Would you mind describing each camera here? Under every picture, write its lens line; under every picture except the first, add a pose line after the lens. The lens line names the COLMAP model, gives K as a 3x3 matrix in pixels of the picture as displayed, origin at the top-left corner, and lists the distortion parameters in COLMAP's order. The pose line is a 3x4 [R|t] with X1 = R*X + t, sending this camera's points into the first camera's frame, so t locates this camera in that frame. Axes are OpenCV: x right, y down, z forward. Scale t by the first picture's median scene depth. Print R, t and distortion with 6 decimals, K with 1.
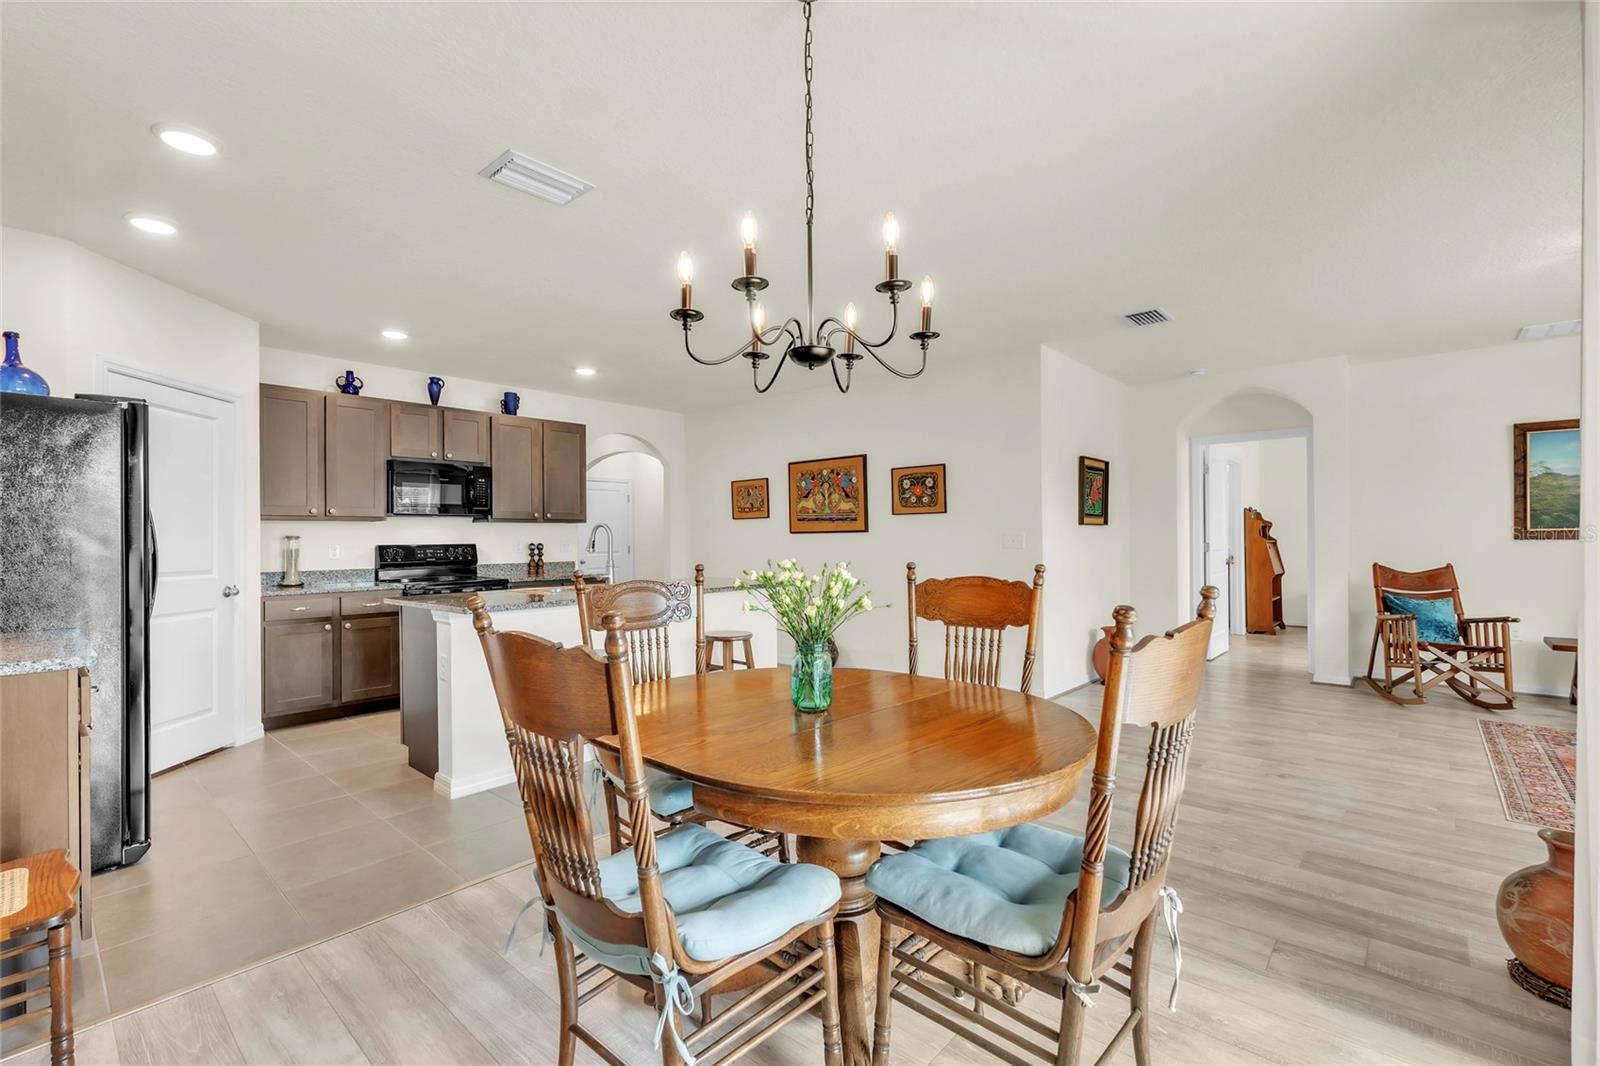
lens RADIAL K [[700.7, 0, 810.4], [0, 700.7, 535.8], [0, 0, 1]] dist [-0.001843, -0.000181]
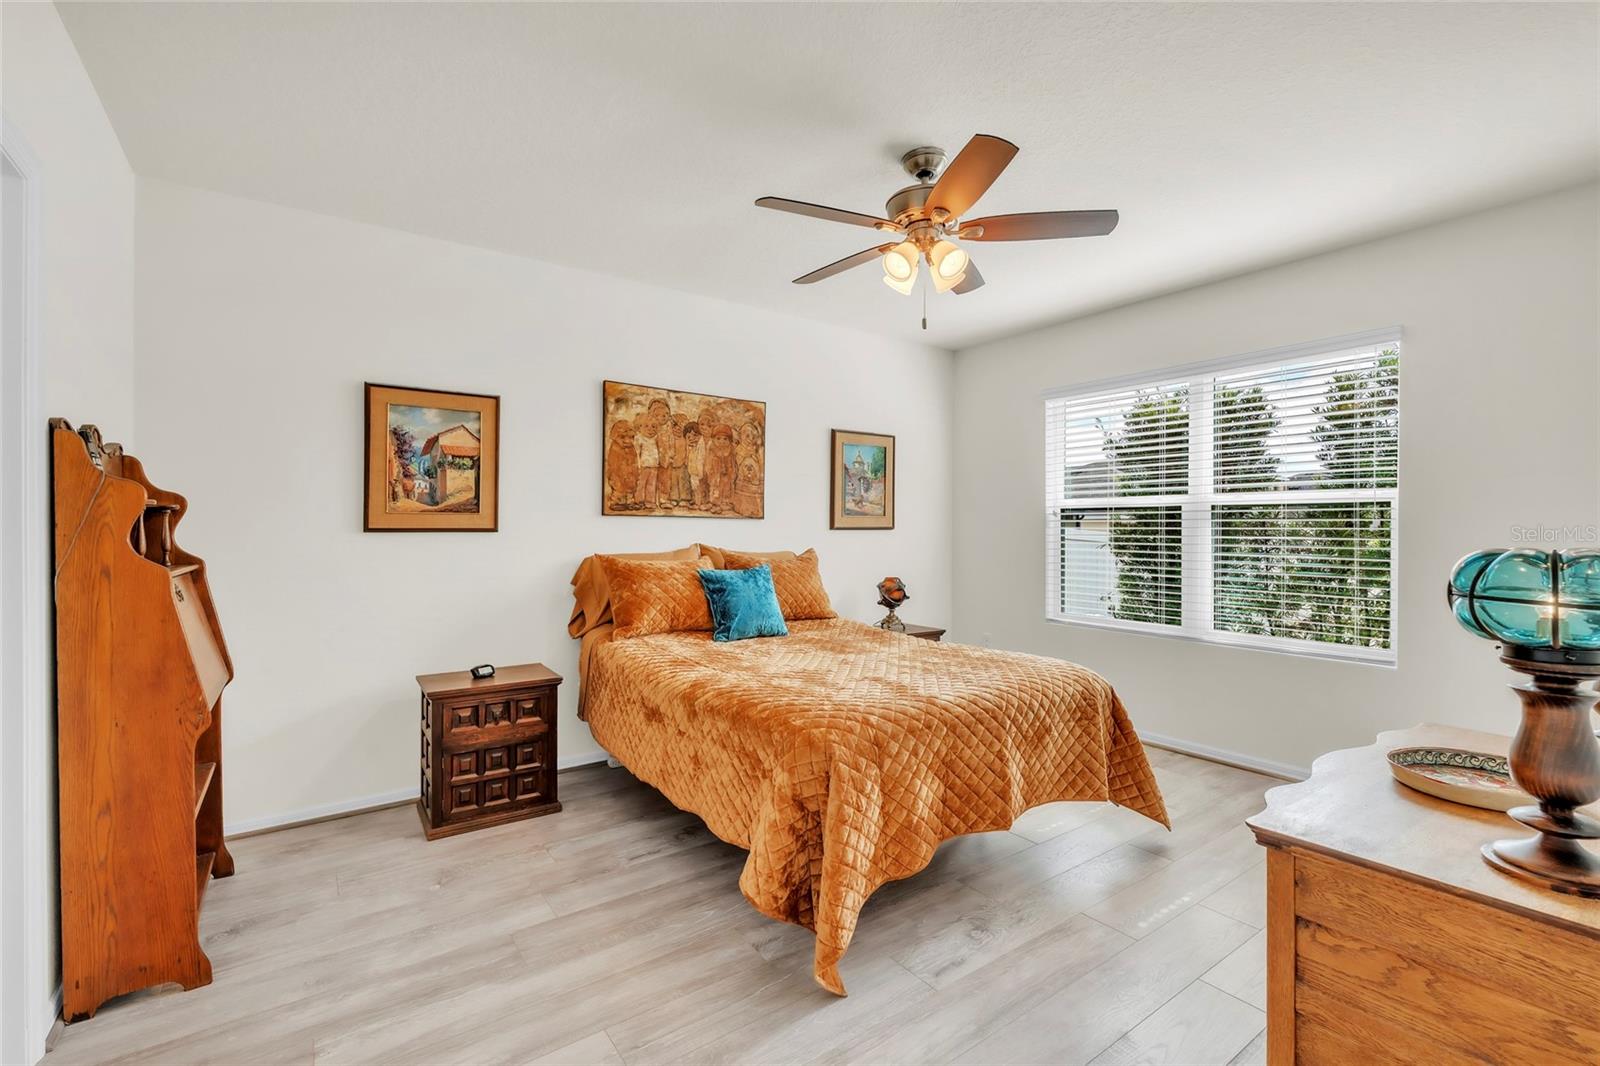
lens RADIAL K [[700.7, 0, 797.1], [0, 700.7, 530.1], [0, 0, 1]] dist [-0.001843, -0.000181]
pose [[0.228007, 0.001717, 0.973658, 0.786782], [-0.010330, 0.999946, 0.000655, -0.015314], [-0.973605, -0.010207, 0.228013, 1.238259]]
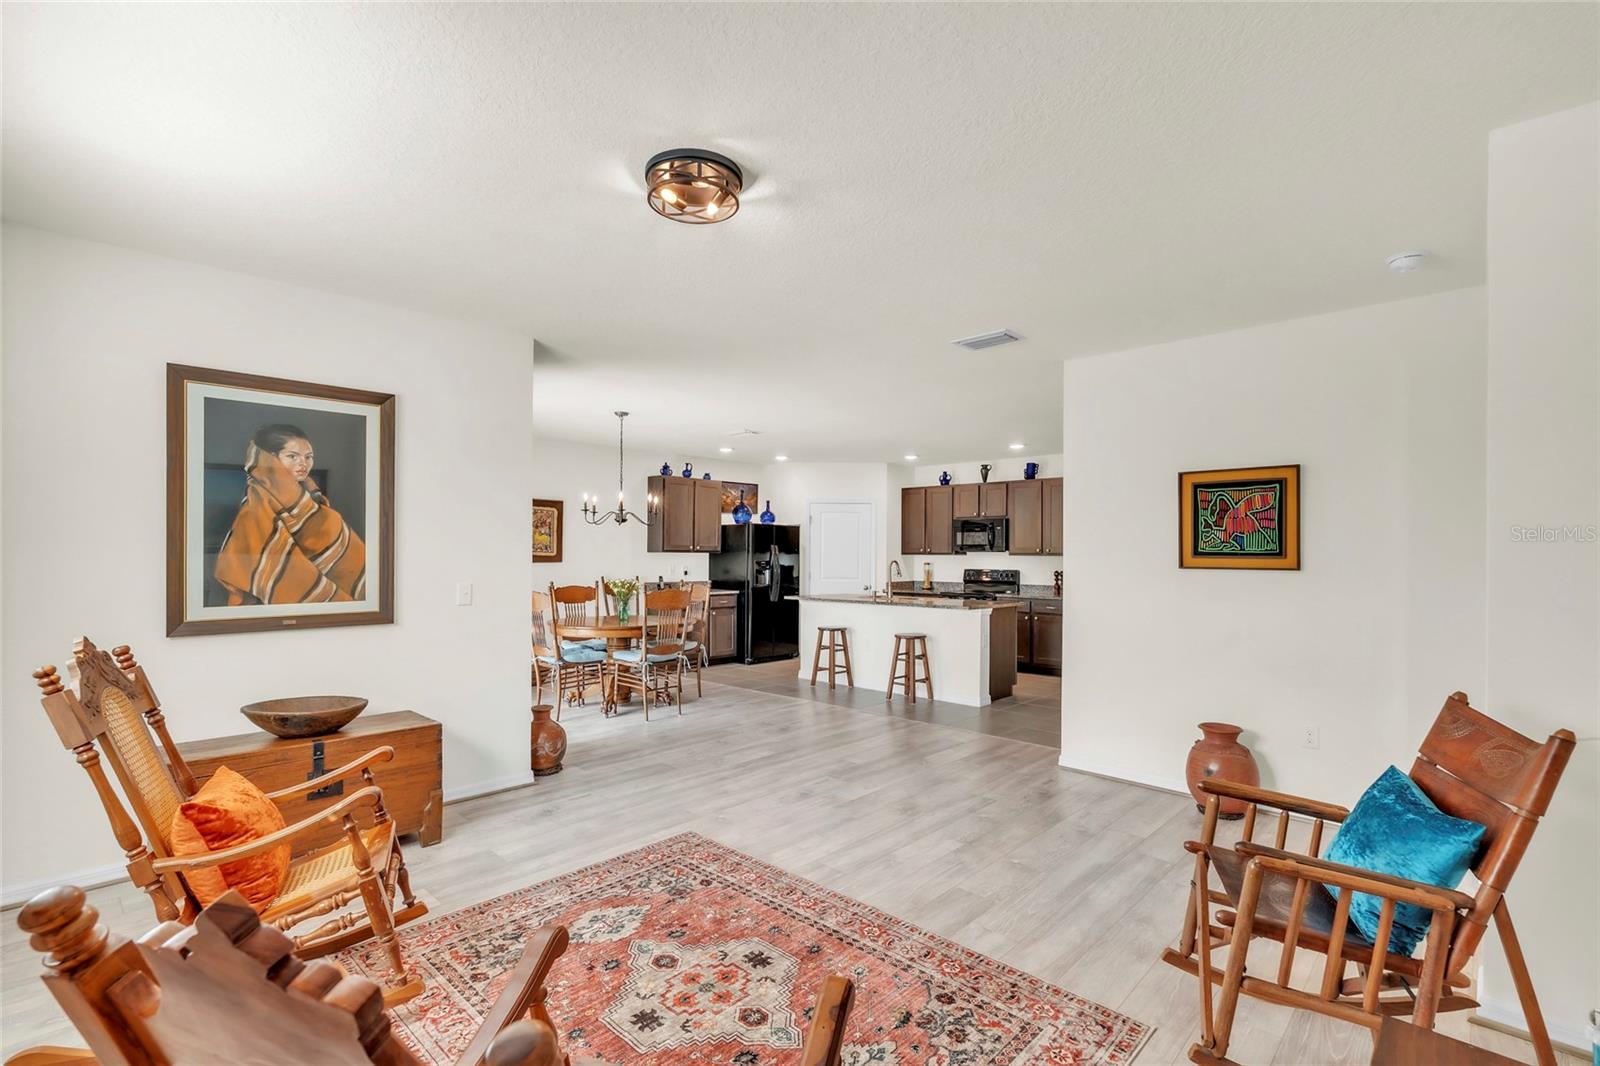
lens RADIAL K [[741.3, 0, 796.8], [0, 741.3, 548.6], [0, 0, 1]] dist [-0.004356, 0.000744]
pose [[-0.039993, 0.001356, -0.999199, 1.246502], [-0.004909, 0.999987, 0.001553, -0.038078], [0.999188, 0.004967, -0.039986, 0.685777]]
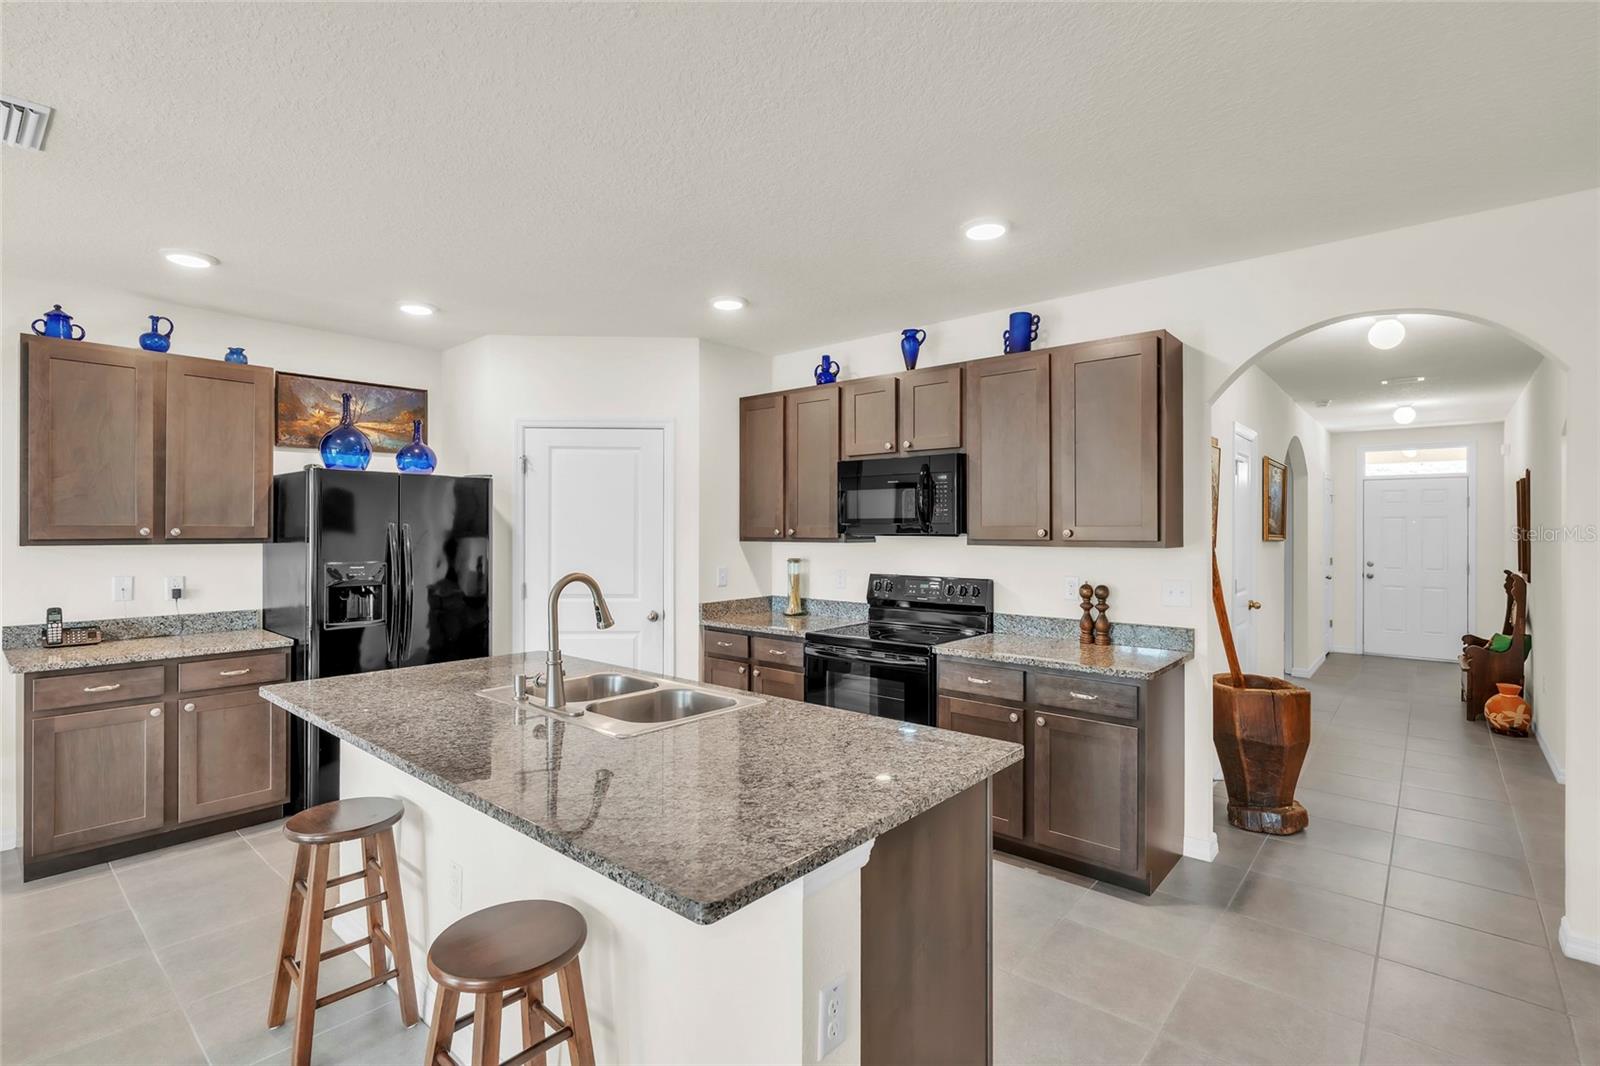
lens RADIAL K [[741.3, 0, 798.7], [0, 741.3, 522.9], [0, 0, 1]] dist [-0.004356, 0.000744]
pose [[0.003635, 0.003361, -0.999988, 0.189567], [0.001356, 0.999993, 0.003366, -0.045446], [0.999992, -0.001368, 0.003630, 0.951345]]
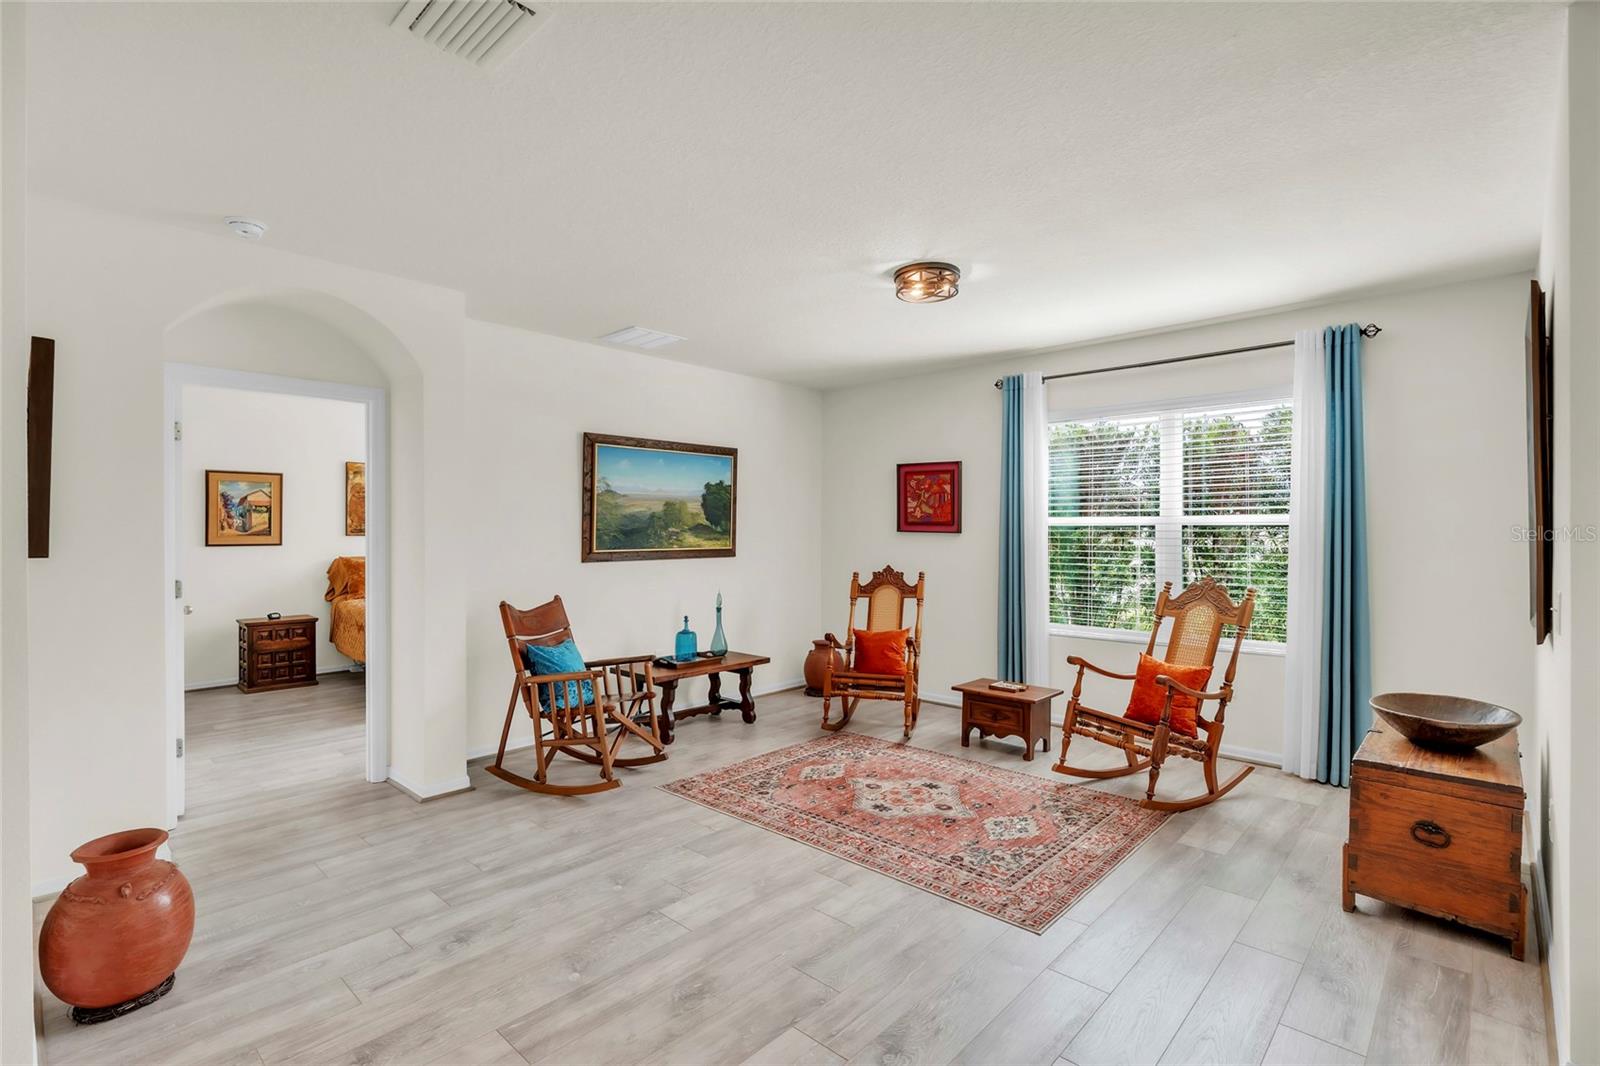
lens RADIAL K [[741.3, 0, 795.2], [0, 741.3, 535.1], [0, 0, 1]] dist [-0.004356, 0.000744]
pose [[0.035092, 0.001538, 0.999383, 0.075555], [-0.001802, 0.999997, -0.001475, -0.028566], [-0.999382, -0.001749, 0.035094, 0.700134]]
